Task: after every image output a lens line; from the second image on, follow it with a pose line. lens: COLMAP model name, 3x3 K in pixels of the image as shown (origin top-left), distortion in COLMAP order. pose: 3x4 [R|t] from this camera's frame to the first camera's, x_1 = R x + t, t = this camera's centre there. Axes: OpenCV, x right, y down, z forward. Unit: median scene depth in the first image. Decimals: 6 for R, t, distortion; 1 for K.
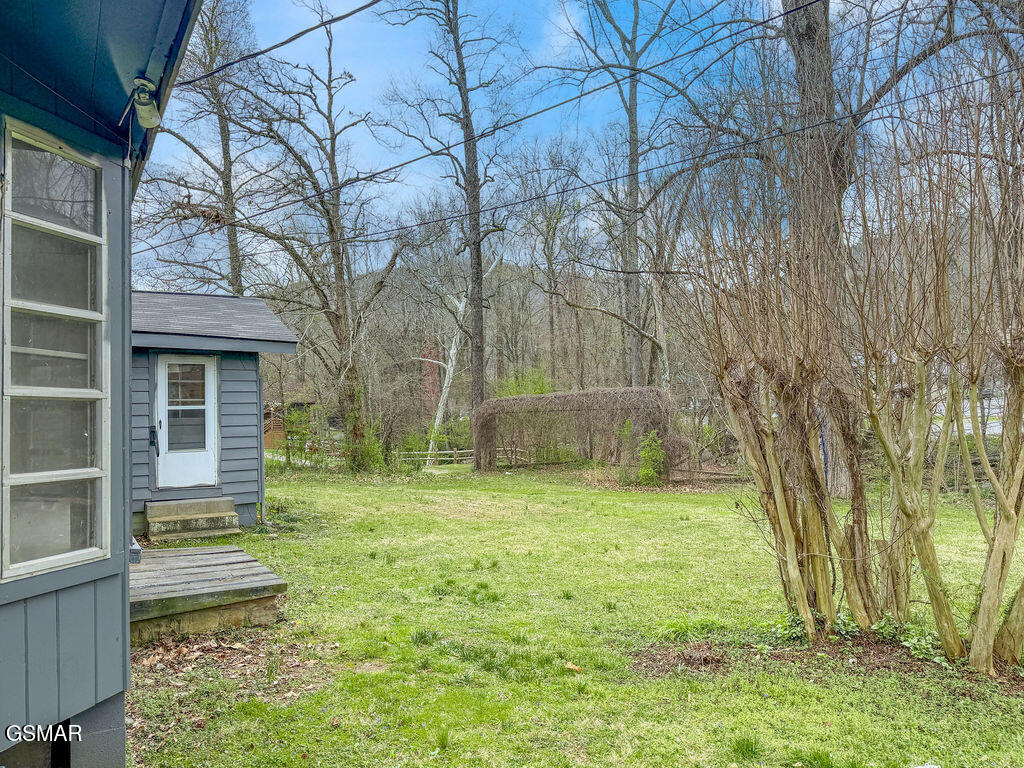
lens RADIAL K [[765.8, 0, 514.9], [0, 765.8, 385.7], [0, 0, 1]] dist [0.060922, -0.075948]
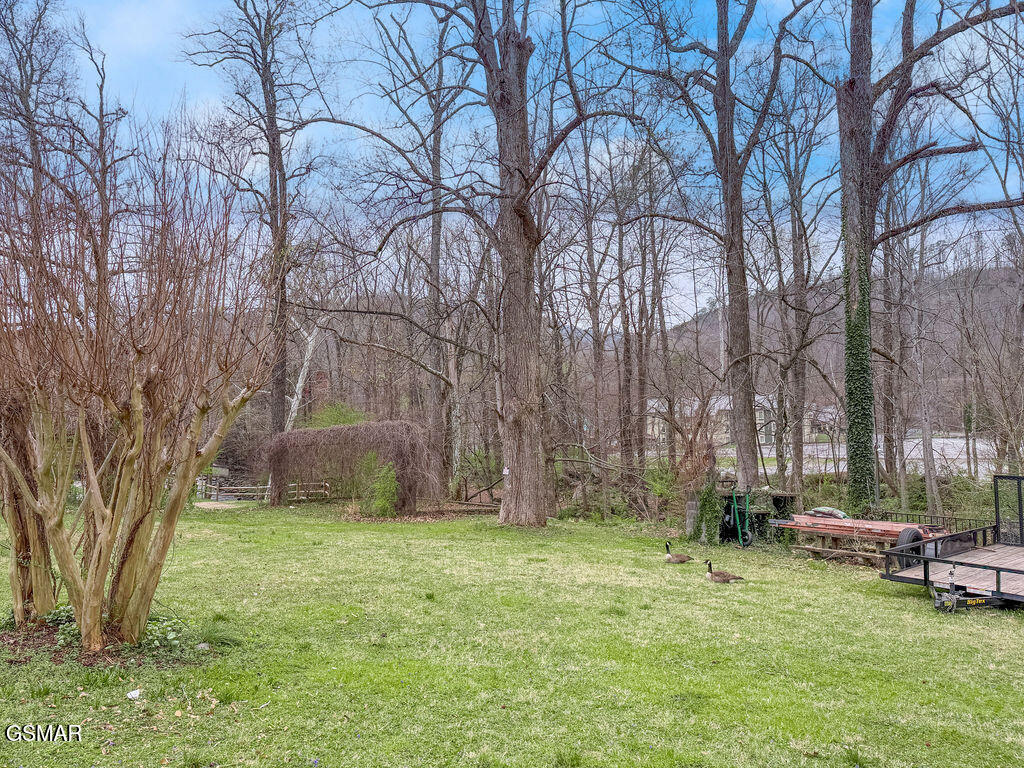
lens RADIAL K [[765.8, 0, 510.8], [0, 765.8, 380.3], [0, 0, 1]] dist [0.060922, -0.075948]
pose [[0.995610, 0.029464, 0.088836, 0.220102], [-0.024339, 0.998006, -0.058237, 0.002247], [-0.090375, 0.055819, 0.994342, -0.051549]]
